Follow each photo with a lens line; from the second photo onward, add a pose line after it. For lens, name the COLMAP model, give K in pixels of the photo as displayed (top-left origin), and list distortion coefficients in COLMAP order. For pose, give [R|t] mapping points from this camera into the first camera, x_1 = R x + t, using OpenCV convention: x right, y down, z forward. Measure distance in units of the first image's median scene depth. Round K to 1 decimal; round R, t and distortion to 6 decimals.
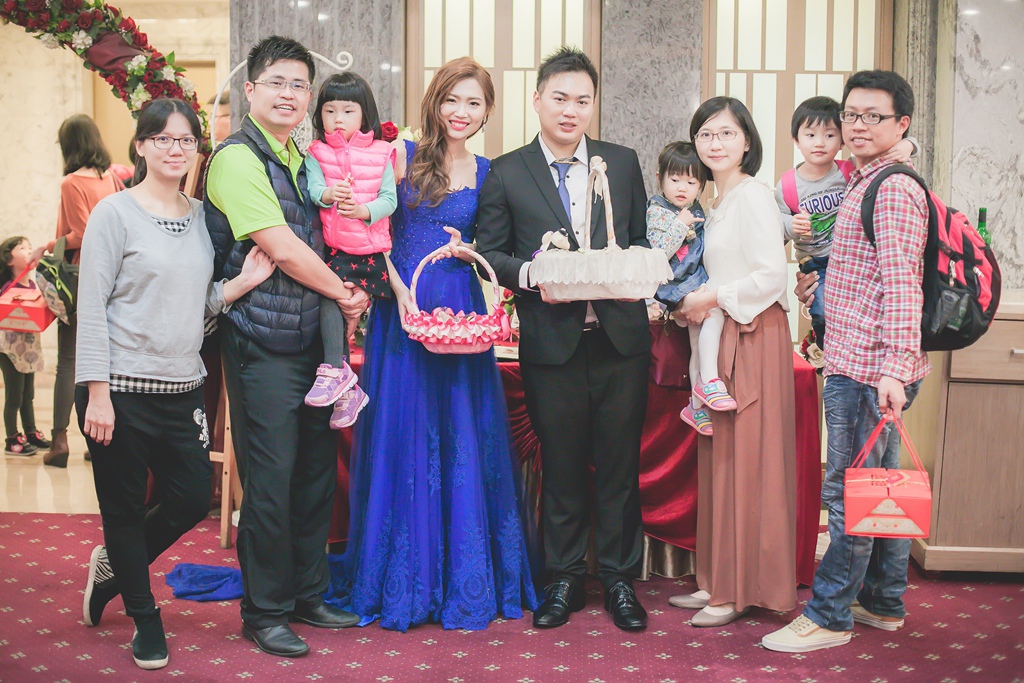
lens RADIAL K [[1473.8, 0, 516.7], [0, 1473.8, 340.3], [0, 0, 1]] dist [-0.149022, 0.140252]
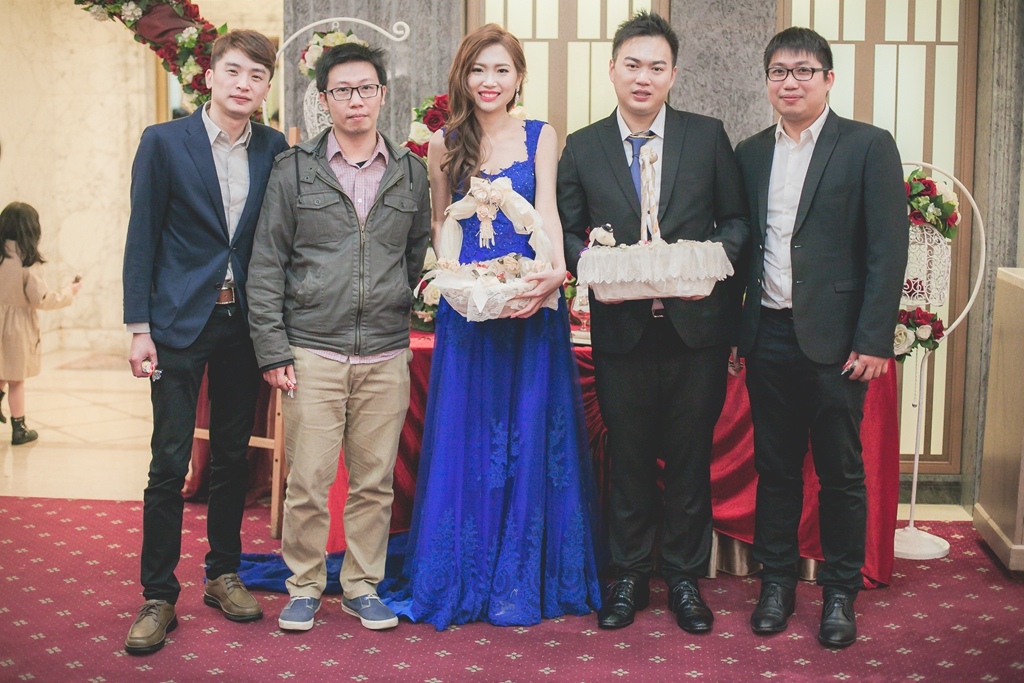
lens RADIAL K [[1473.8, 0, 516.7], [0, 1473.8, 340.3], [0, 0, 1]] dist [-0.149022, 0.140252]
pose [[0.998646, 0.005072, -0.051774, 0.008351], [-0.004427, 0.999911, 0.012562, -0.001031], [0.051833, -0.012316, 0.998580, 0.042697]]
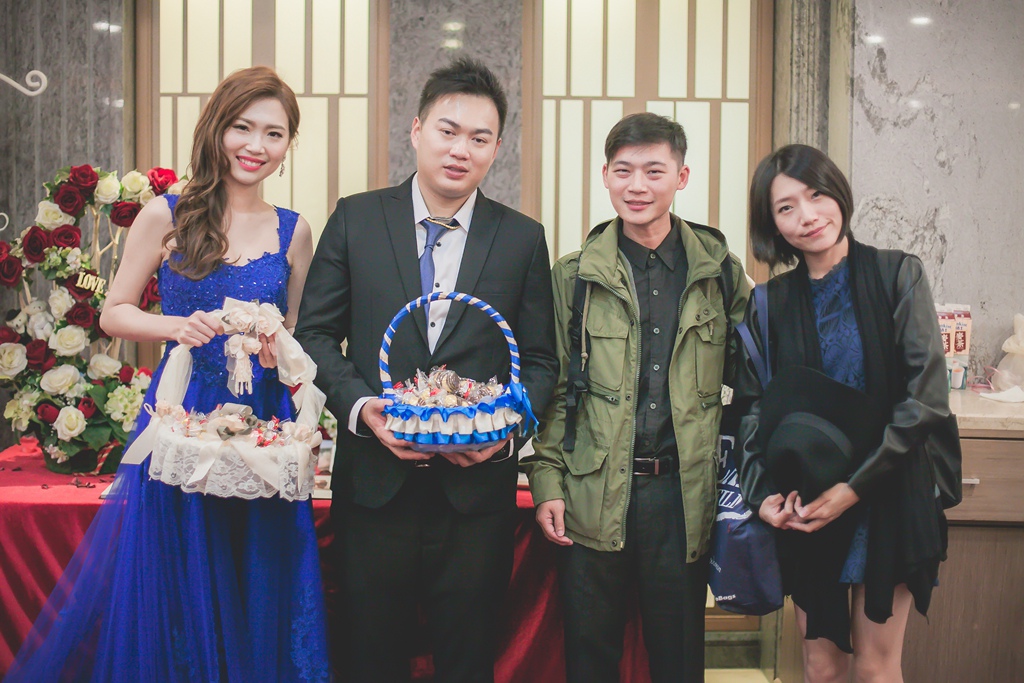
lens RADIAL K [[1517.1, 0, 506.2], [0, 1517.1, 346.3], [0, 0, 1]] dist [-0.151576, 0.138717]
pose [[0.998232, -0.003394, 0.059334, 0.072133], [0.004959, 0.999643, -0.026255, -0.034884], [-0.059223, 0.026503, 0.997893, 0.224816]]
